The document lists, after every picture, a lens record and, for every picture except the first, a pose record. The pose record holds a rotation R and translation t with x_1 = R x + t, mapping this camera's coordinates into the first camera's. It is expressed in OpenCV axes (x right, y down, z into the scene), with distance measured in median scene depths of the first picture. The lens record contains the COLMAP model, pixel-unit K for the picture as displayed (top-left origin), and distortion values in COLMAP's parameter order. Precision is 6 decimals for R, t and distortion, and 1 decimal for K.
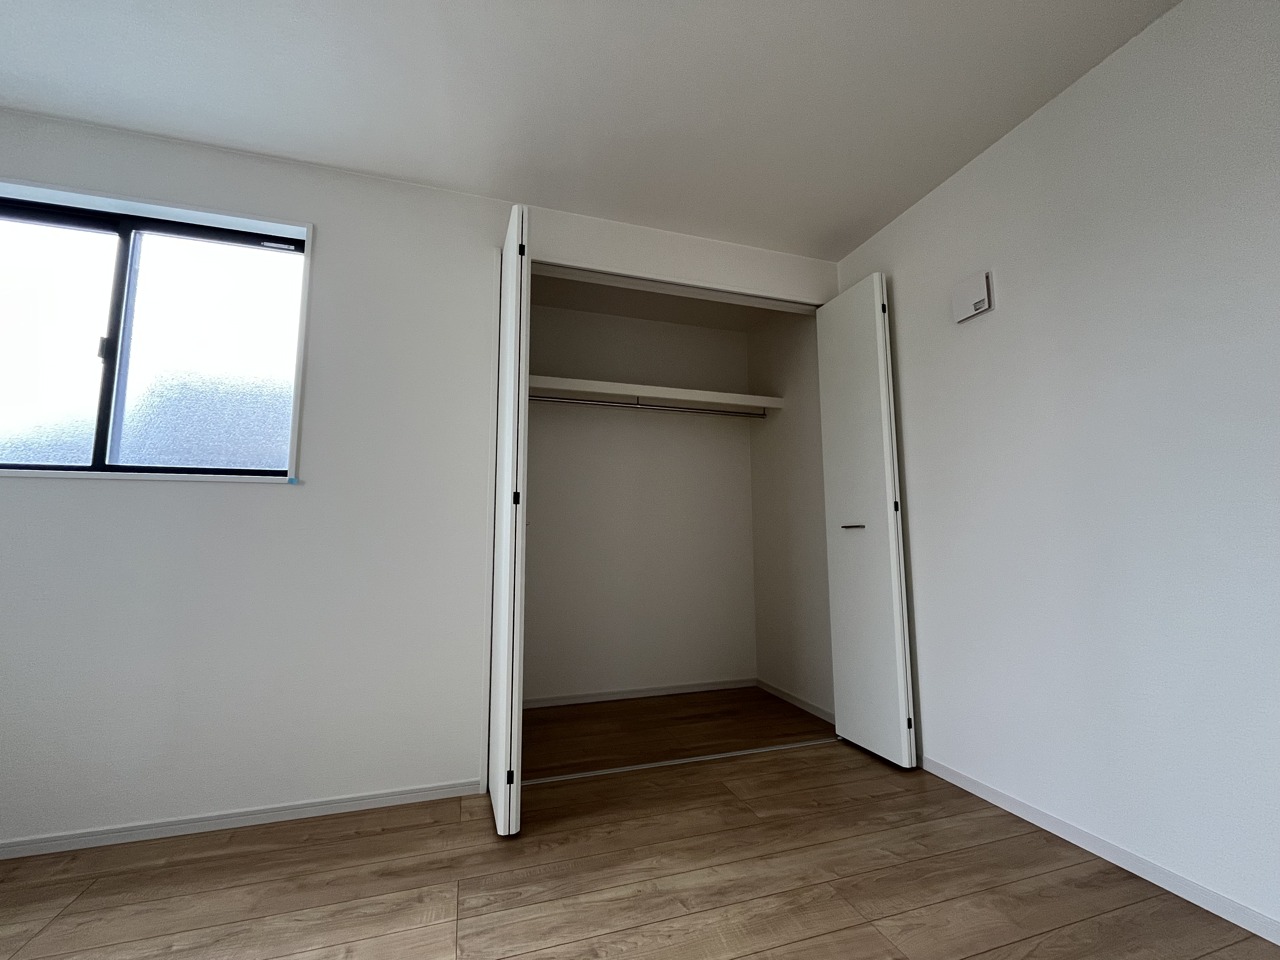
lens RADIAL K [[522.8, 0, 632.1], [0, 522.8, 486.4], [0, 0, 1]] dist [-0.003202, -0.000328]
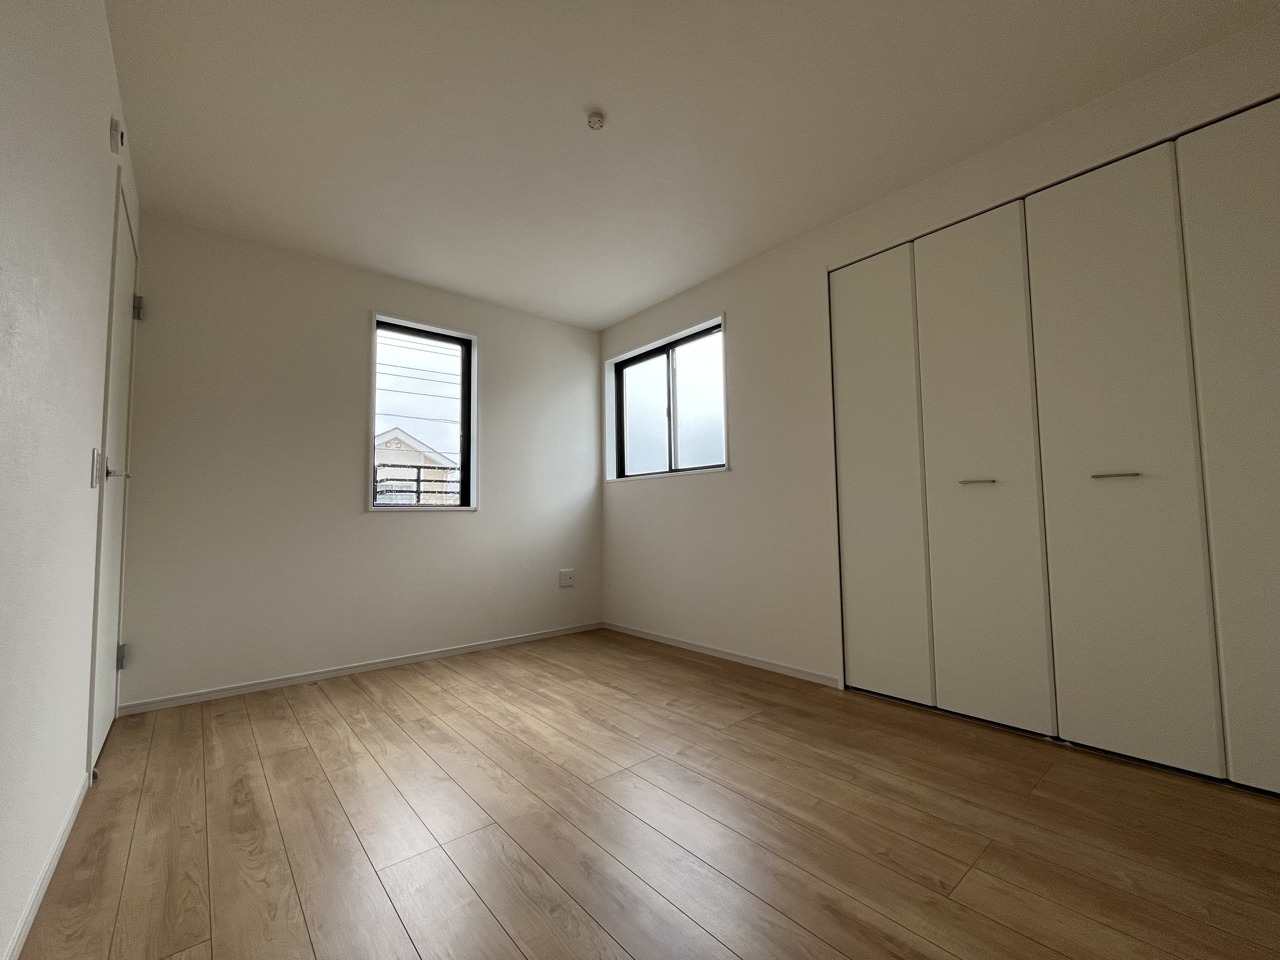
lens RADIAL K [[522.8, 0, 632.4], [0, 522.8, 483.9], [0, 0, 1]] dist [-0.003202, -0.000328]
pose [[0.382306, -0.053044, -0.922512, 1.063790], [0.123996, 0.992267, -0.005669, 0.007901], [0.915679, -0.112220, 0.385927, 0.066538]]
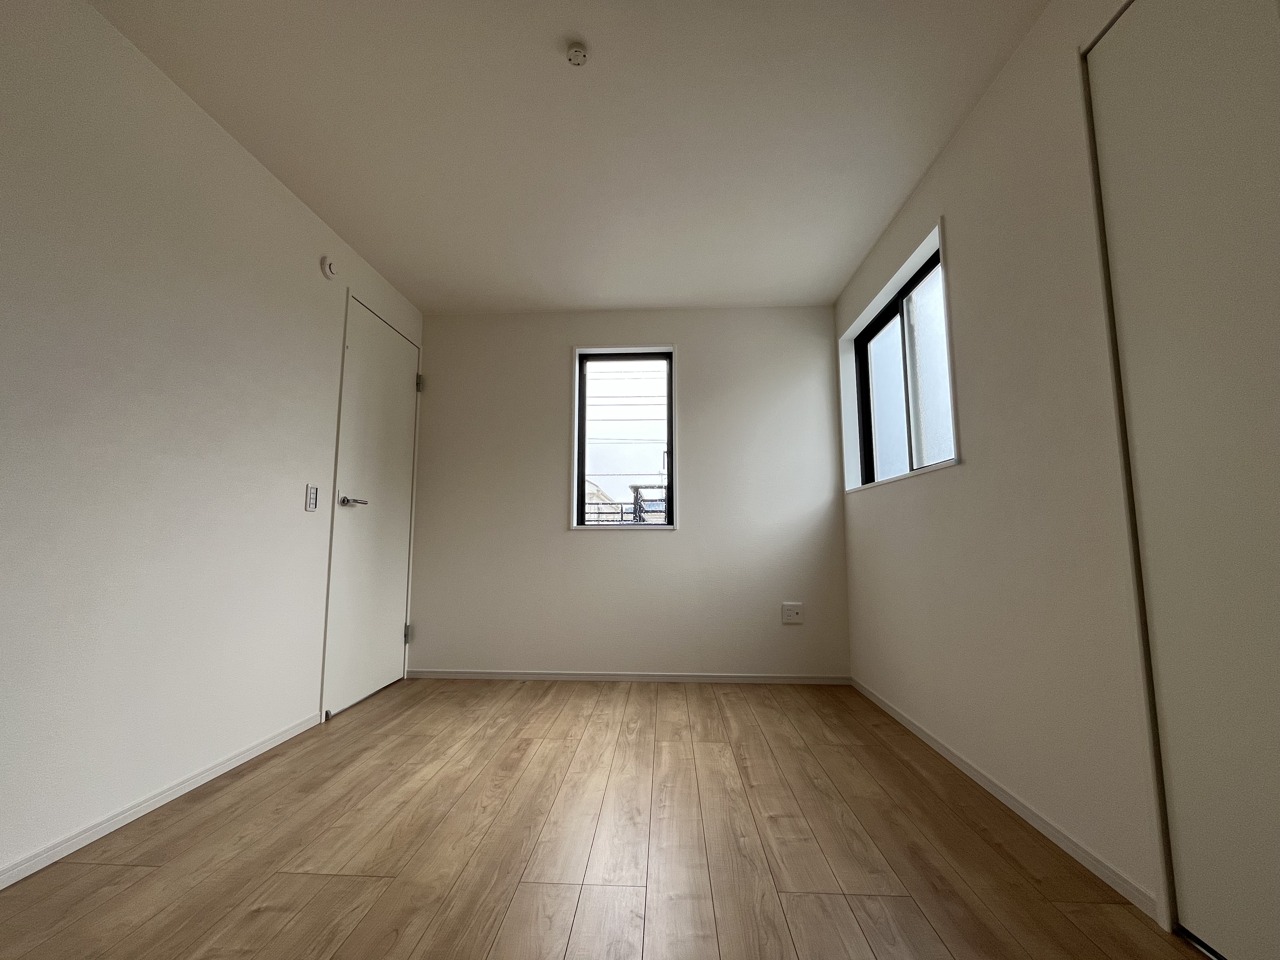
lens RADIAL K [[522.8, 0, 635.5], [0, 522.8, 487.3], [0, 0, 1]] dist [-0.003202, -0.000328]
pose [[-0.353285, -0.084011, -0.931736, 0.678961], [0.117215, 0.984136, -0.133180, 0.149543], [0.928143, -0.156264, -0.337834, 1.128078]]
